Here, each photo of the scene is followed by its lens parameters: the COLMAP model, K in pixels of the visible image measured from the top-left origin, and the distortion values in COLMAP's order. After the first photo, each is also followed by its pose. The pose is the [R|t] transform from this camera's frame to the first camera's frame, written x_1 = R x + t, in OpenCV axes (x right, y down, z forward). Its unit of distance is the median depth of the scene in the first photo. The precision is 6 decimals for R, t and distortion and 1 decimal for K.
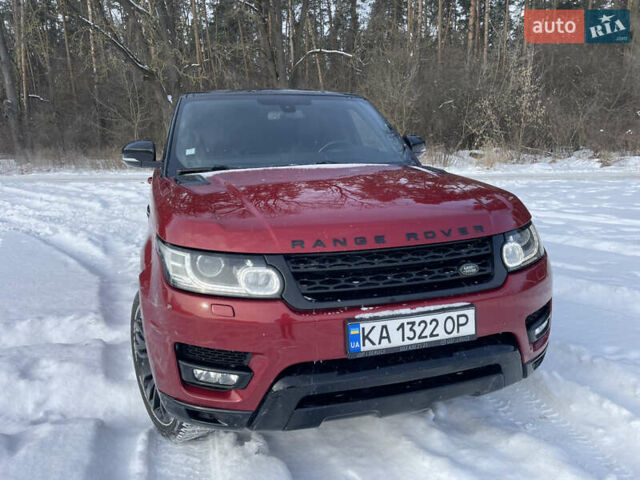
lens RADIAL K [[485.4, 0, 323.0], [0, 485.4, 243.0], [0, 0, 1]] dist [0.086516, -0.102381]
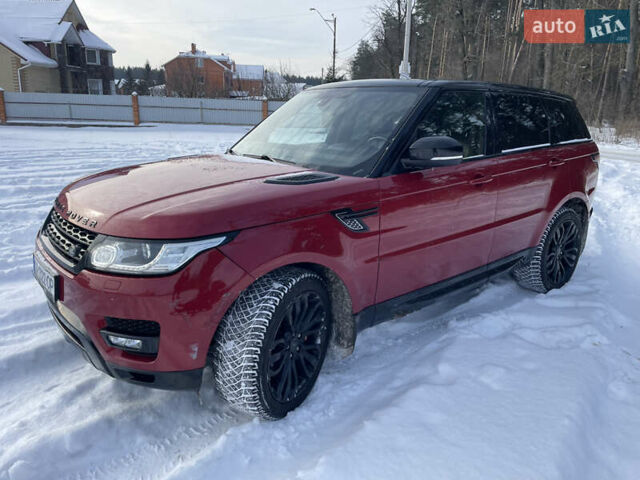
lens RADIAL K [[485.4, 0, 322.8], [0, 485.4, 237.9], [0, 0, 1]] dist [0.086516, -0.102381]
pose [[0.376767, 0.262065, -0.888464, 1.707906], [-0.212580, 0.958008, 0.192430, -0.365138], [0.901585, 0.116368, 0.416656, 1.108262]]
